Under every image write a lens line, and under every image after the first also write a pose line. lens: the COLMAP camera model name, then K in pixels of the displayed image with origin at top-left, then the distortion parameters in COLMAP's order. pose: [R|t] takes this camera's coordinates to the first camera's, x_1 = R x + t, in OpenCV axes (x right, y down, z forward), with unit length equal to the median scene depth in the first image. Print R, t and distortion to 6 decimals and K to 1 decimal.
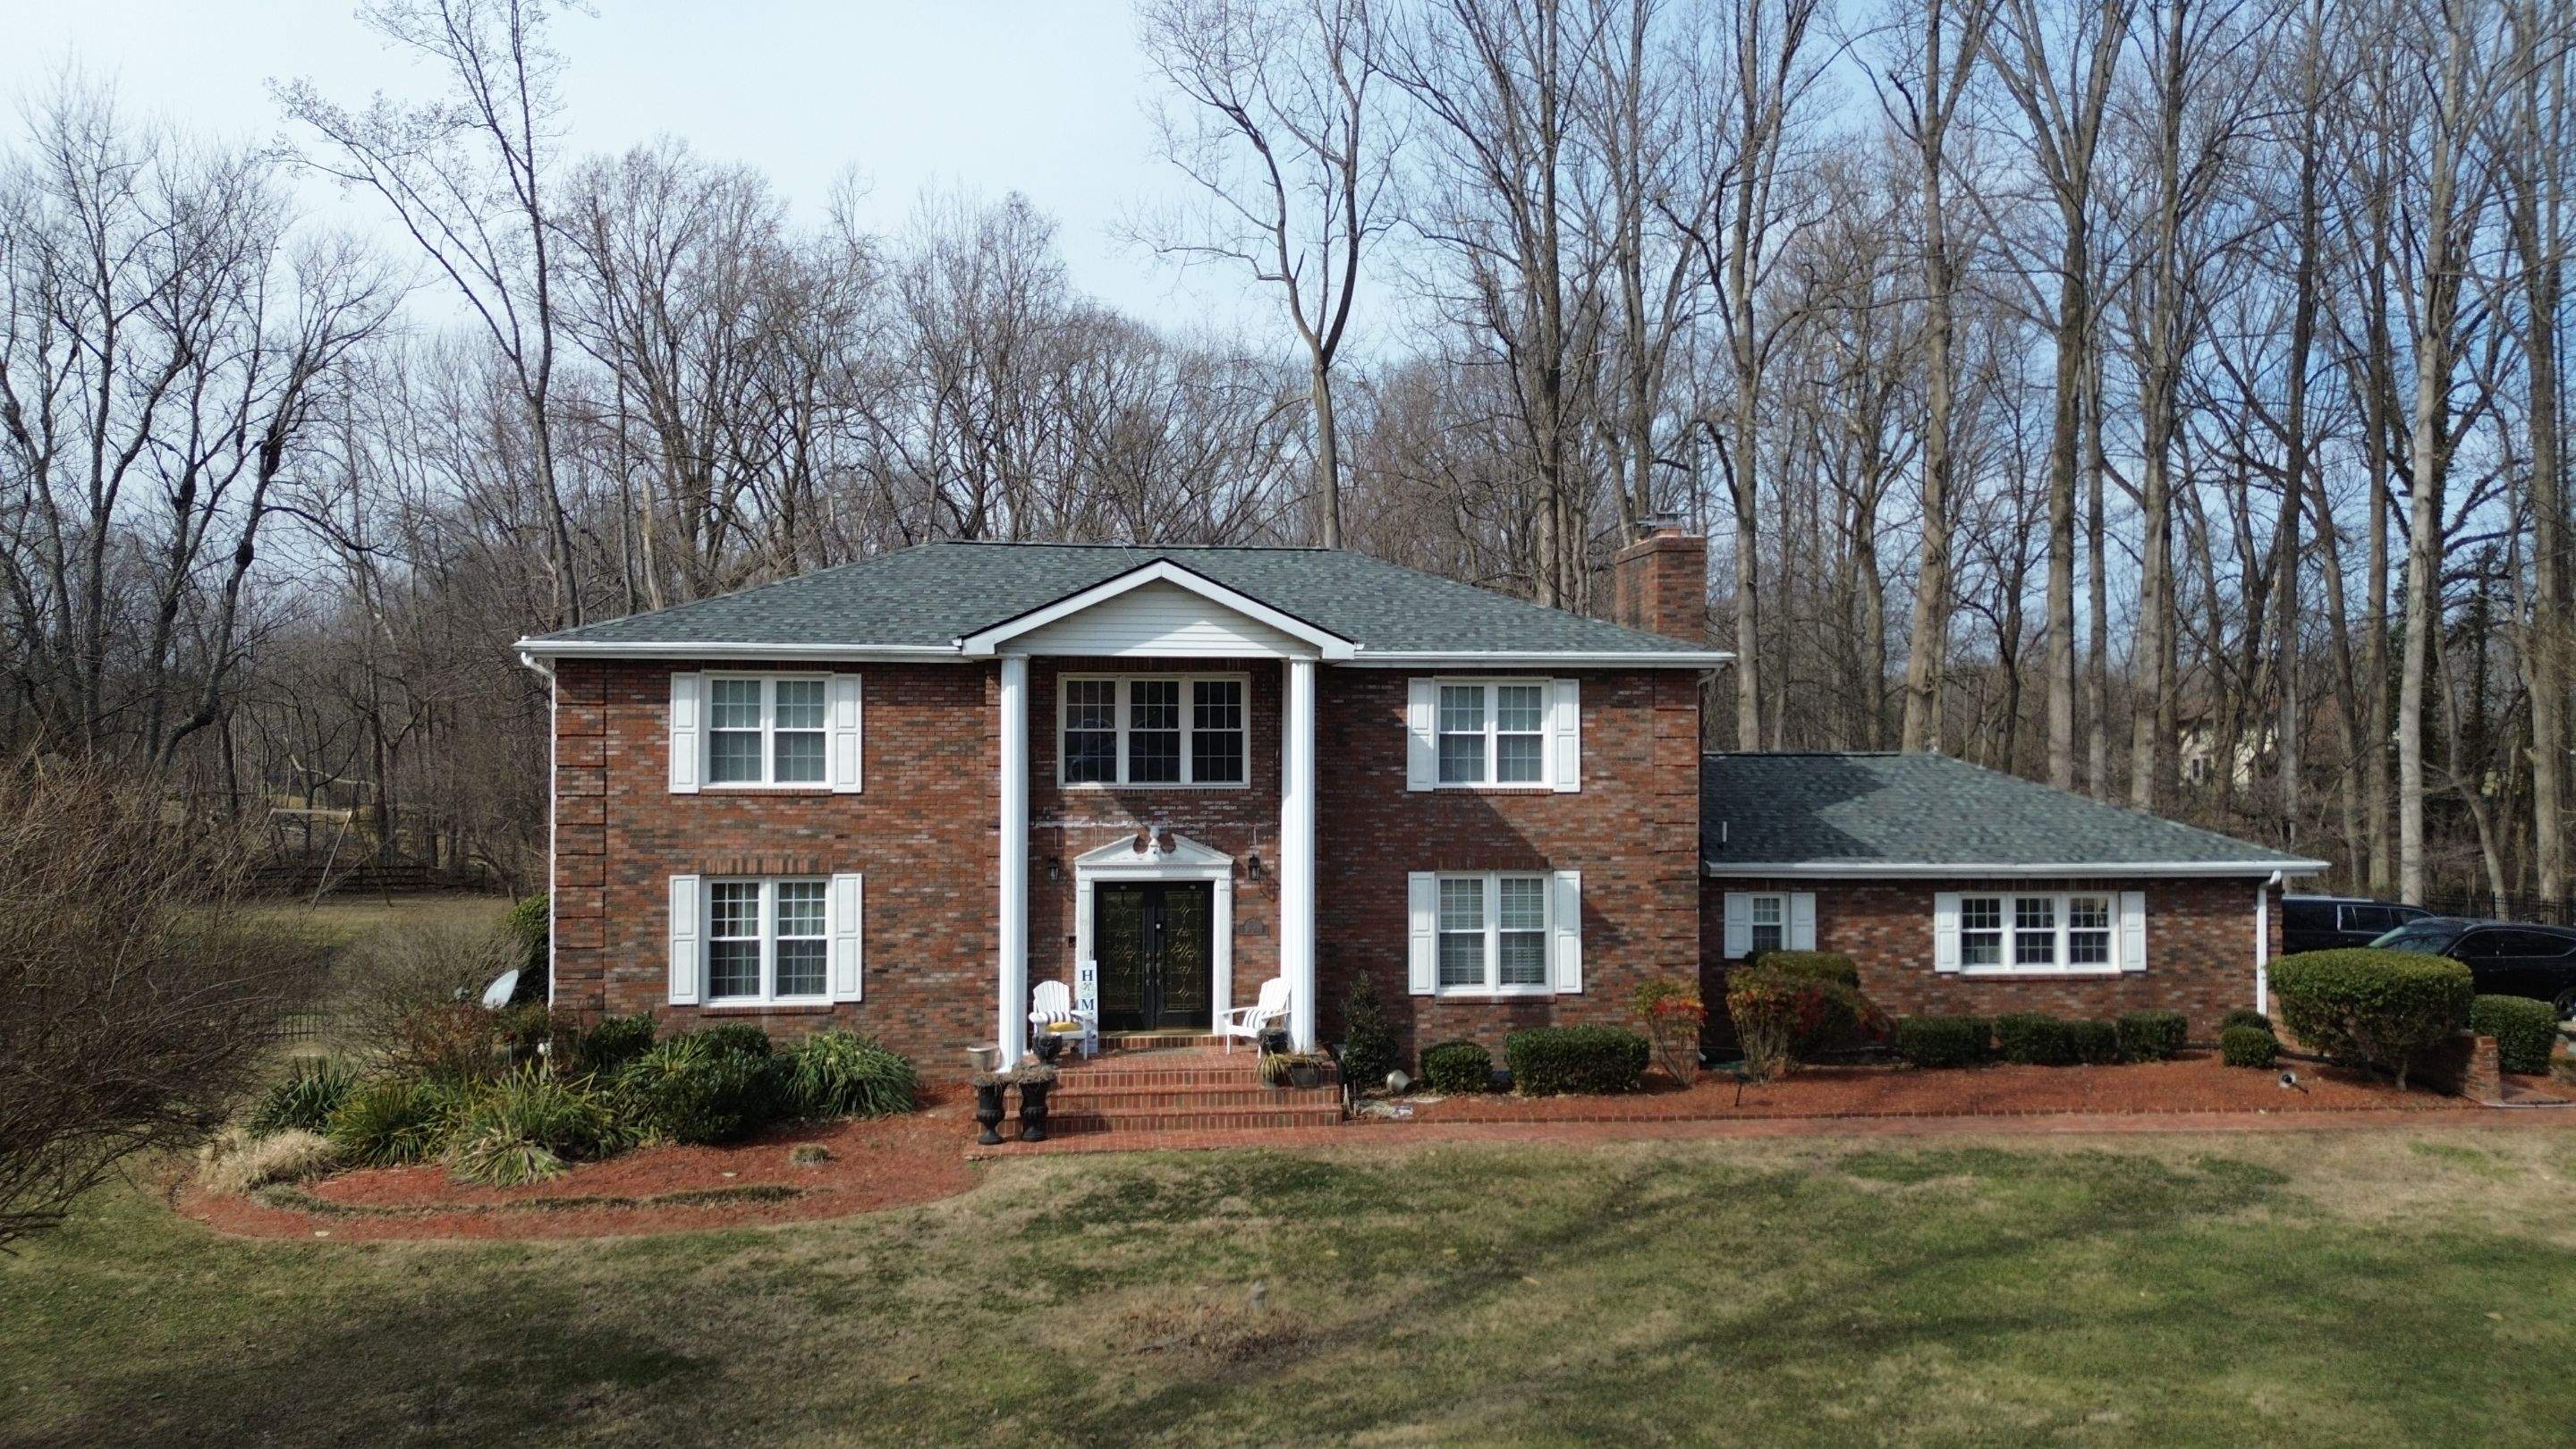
lens RADIAL K [[1853.0, 0, 1282.9], [0, 1853.0, 721.7], [0, 0, 1]] dist [0.011615, -0.002186]
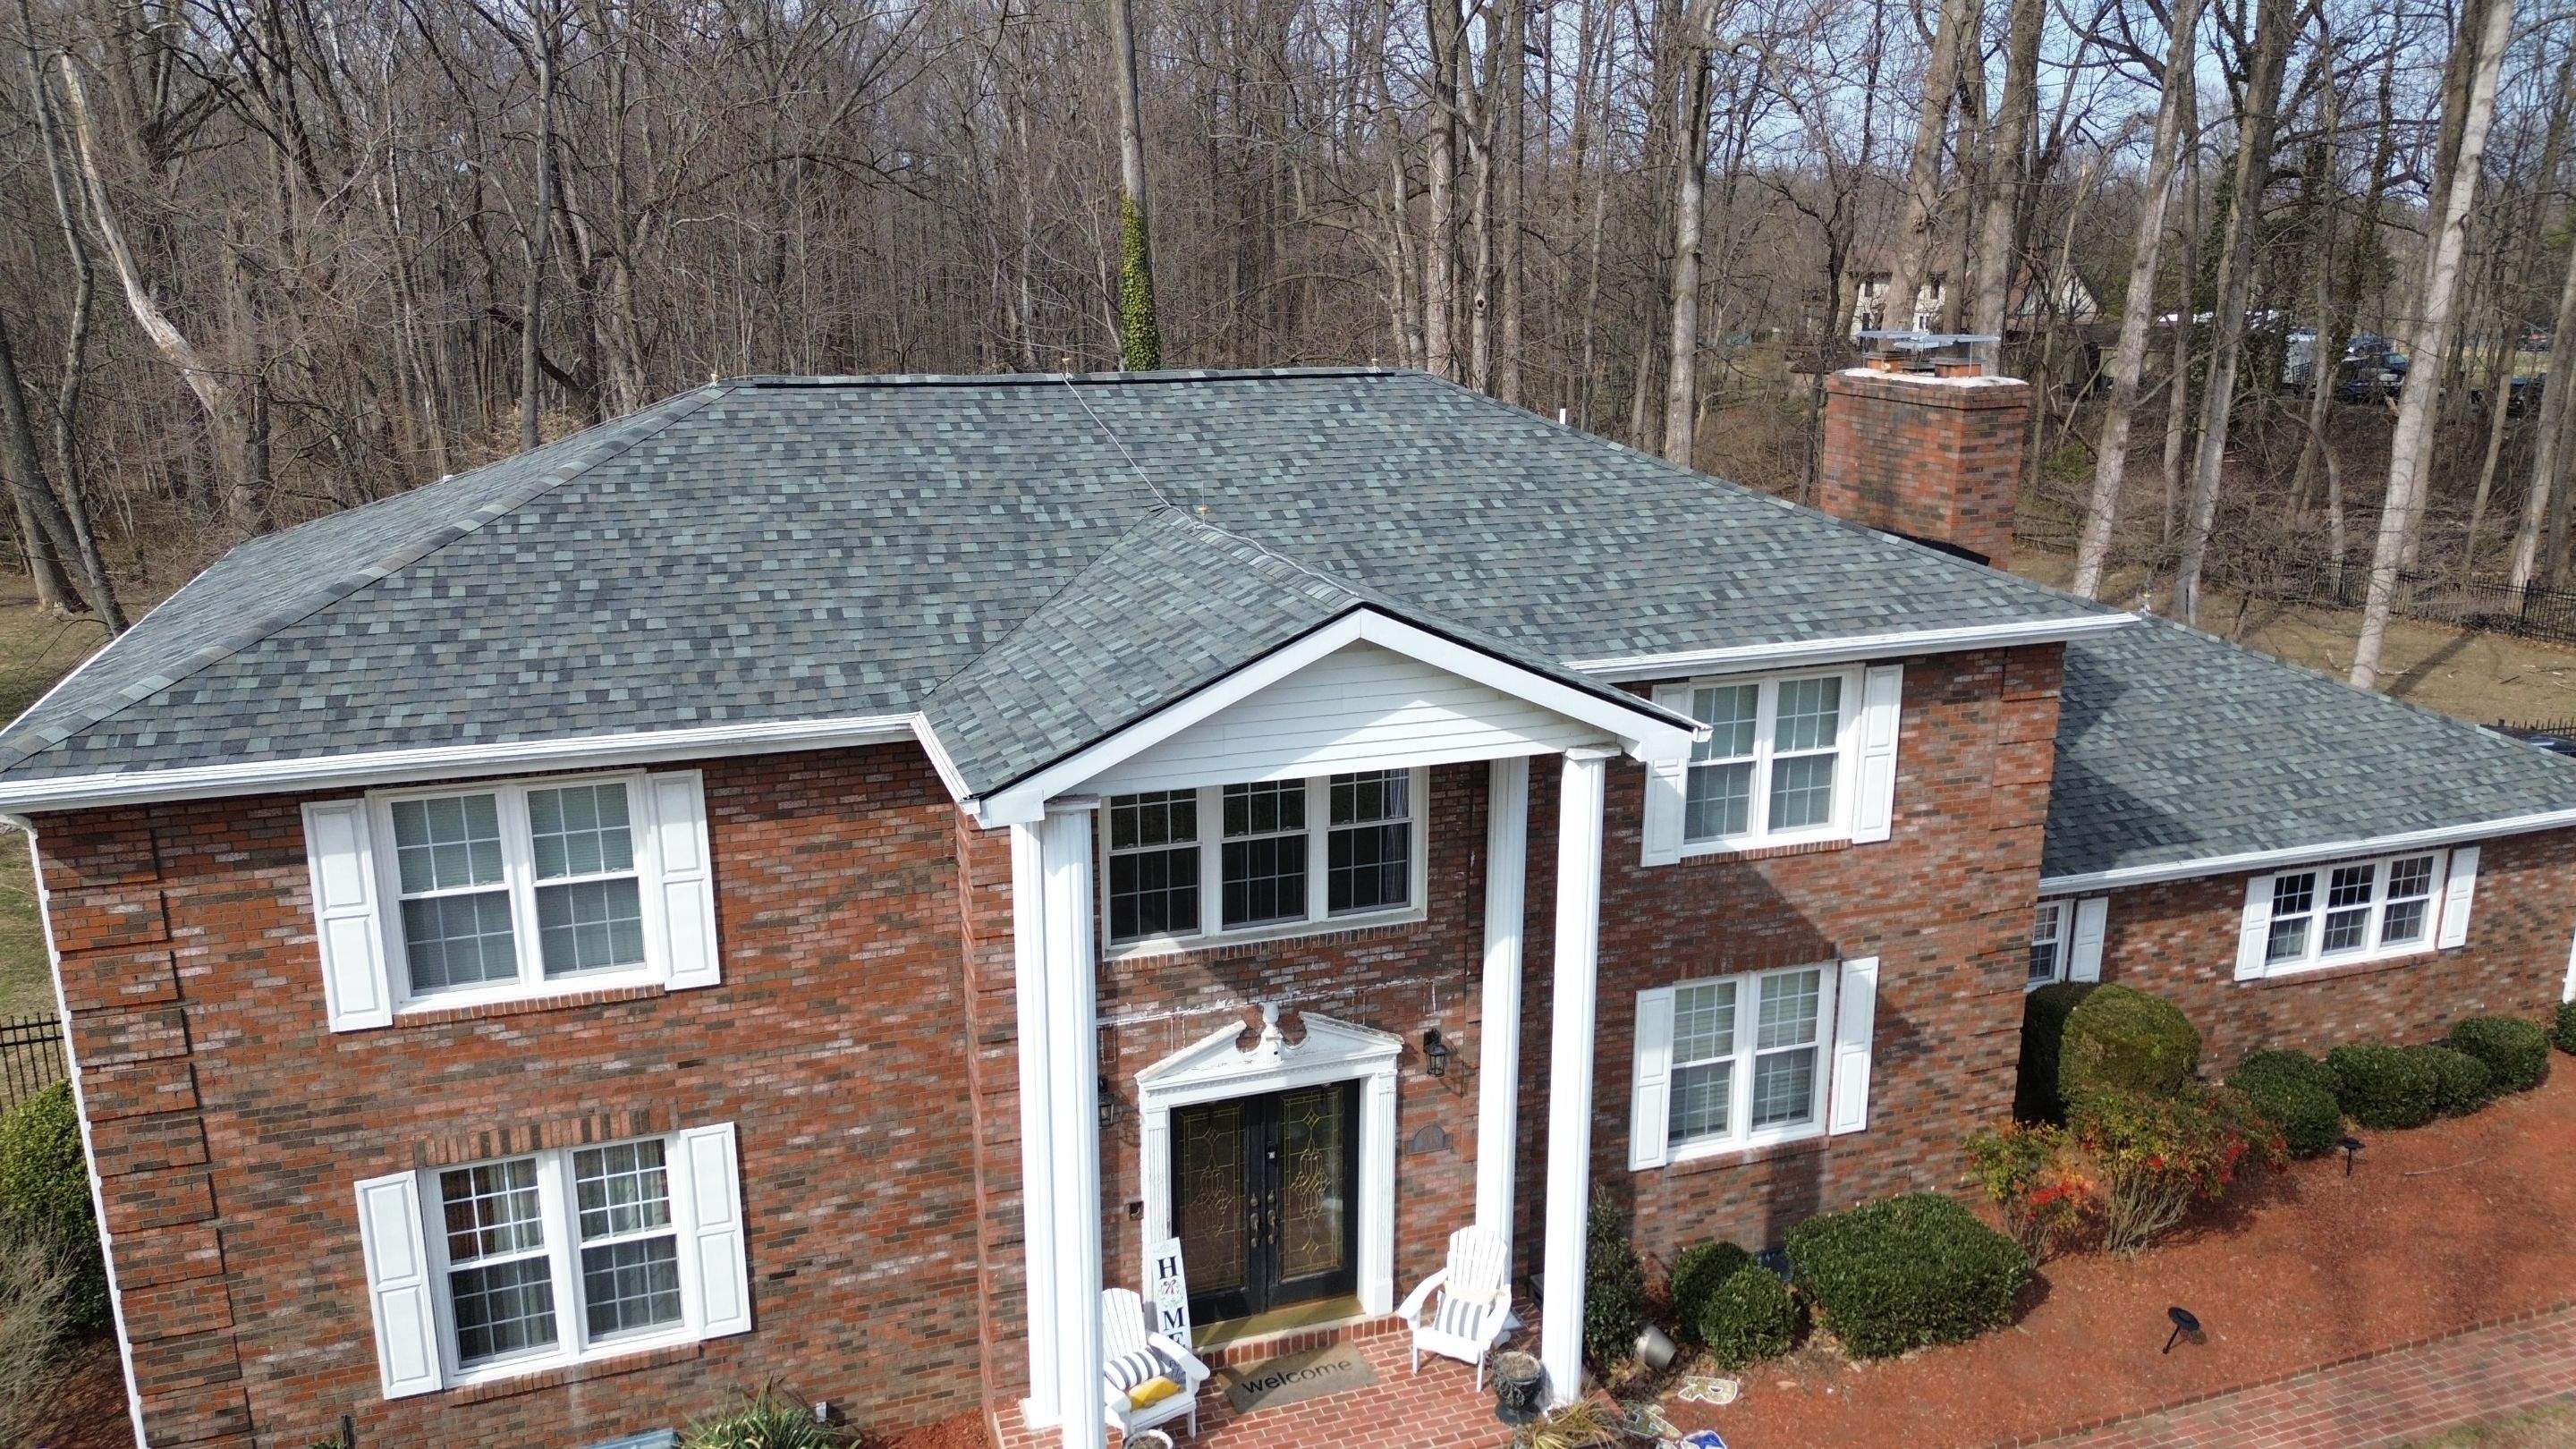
lens RADIAL K [[1853.0, 0, 1293.5], [0, 1853.0, 728.4], [0, 0, 1]] dist [0.011615, -0.002186]
pose [[0.974860, -0.057198, 0.215352, -0.177613], [-0.003071, 0.962950, 0.269662, -0.174982], [-0.222797, -0.263544, 0.938566, 0.483964]]
